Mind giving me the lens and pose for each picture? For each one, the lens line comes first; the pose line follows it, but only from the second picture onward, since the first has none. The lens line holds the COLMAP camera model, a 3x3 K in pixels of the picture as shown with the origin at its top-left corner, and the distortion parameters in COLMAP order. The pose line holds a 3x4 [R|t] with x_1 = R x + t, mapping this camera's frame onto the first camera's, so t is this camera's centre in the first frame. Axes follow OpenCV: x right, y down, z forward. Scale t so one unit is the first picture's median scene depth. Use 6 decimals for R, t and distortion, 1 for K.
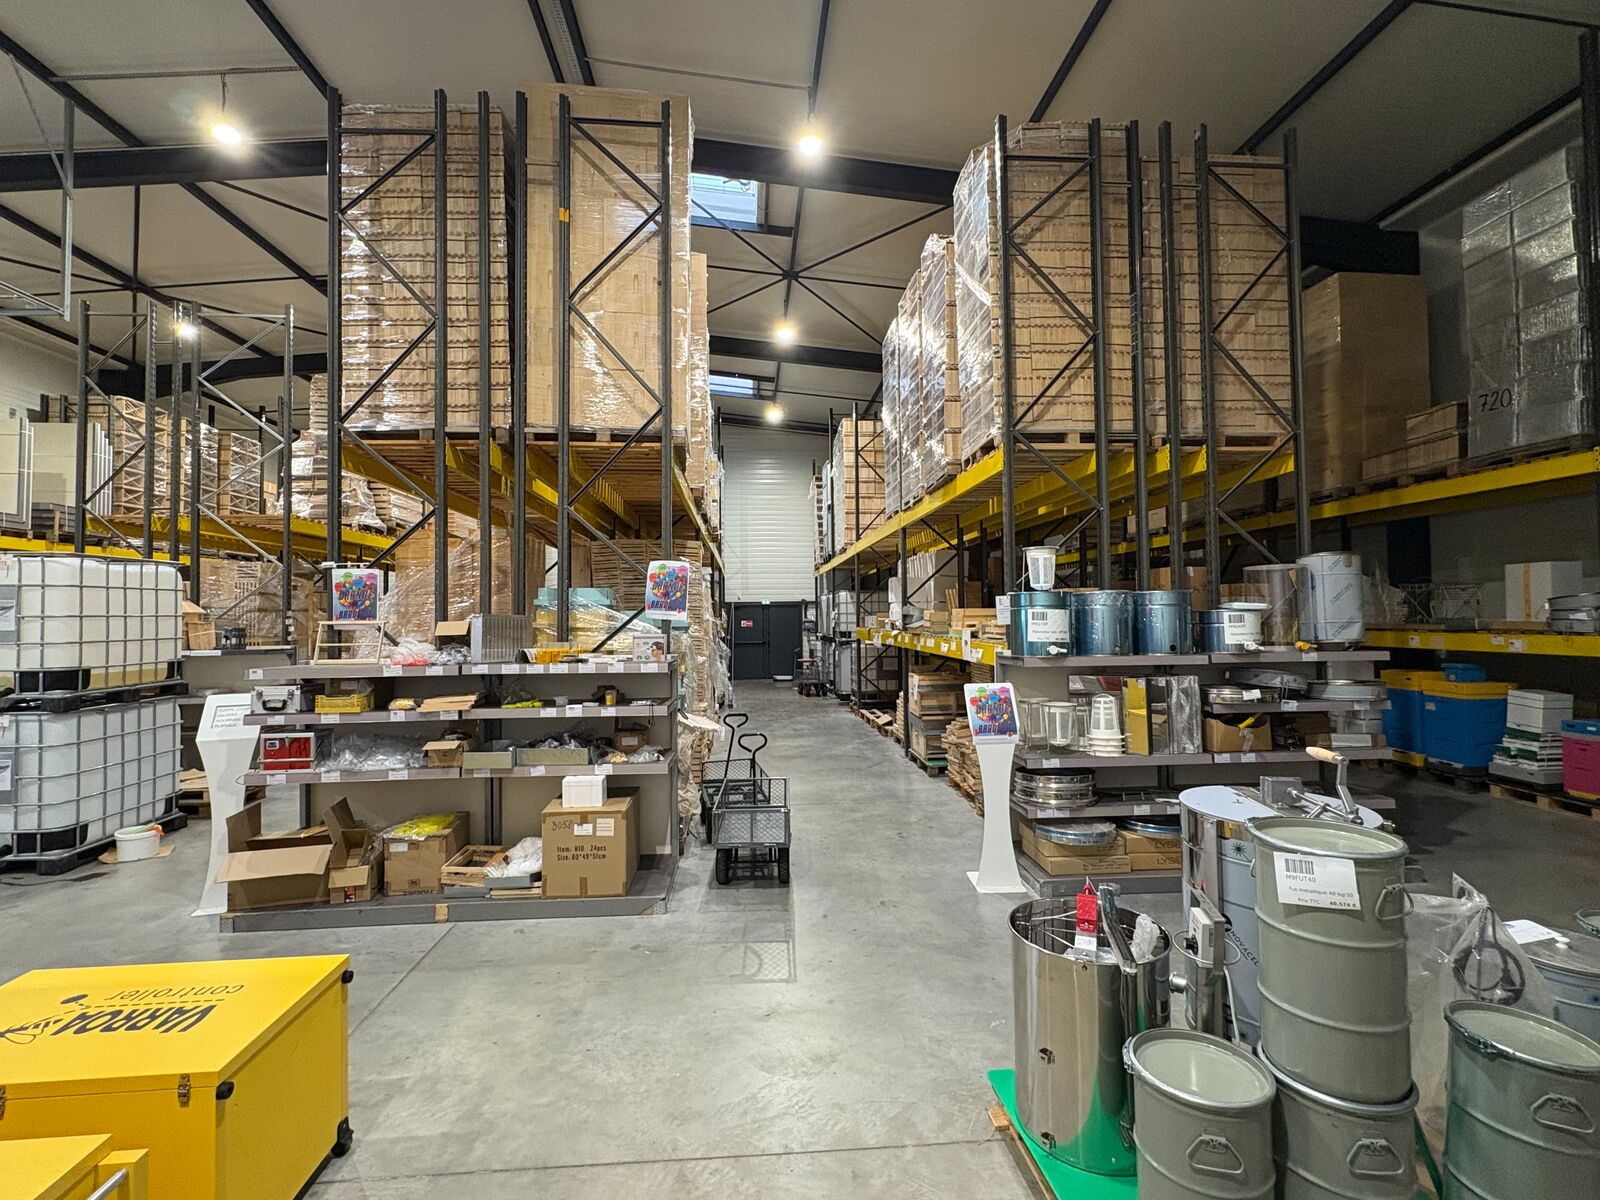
lens RADIAL K [[744.0, 0, 803.6], [0, 744.0, 597.5], [0, 0, 1]] dist [-0.001988, -0.000522]
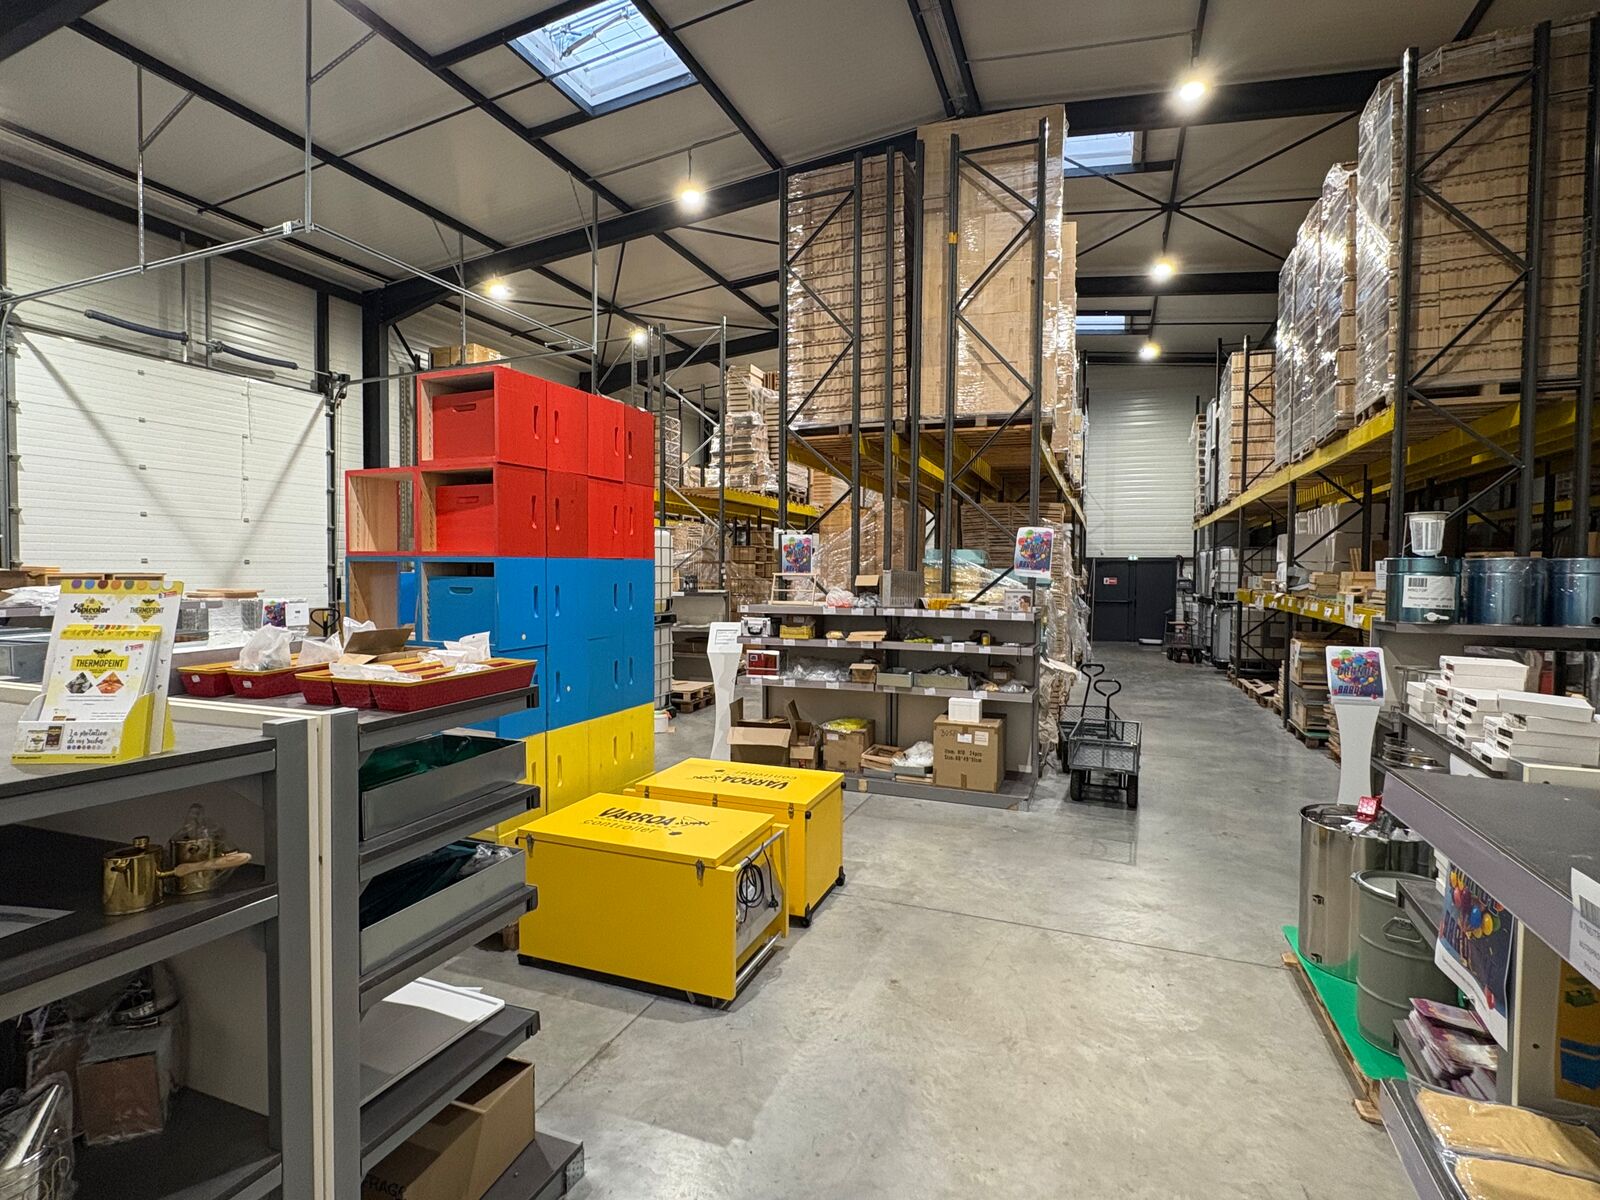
lens RADIAL K [[786.6, 0, 803.5], [0, 786.6, 597.7], [0, 0, 1]] dist [-0.001161, 0.000788]
pose [[0.900556, 0.033879, -0.433417, 0.028209], [-0.007513, 0.998023, 0.062401, -0.012143], [0.434674, -0.052939, 0.899030, -0.260945]]
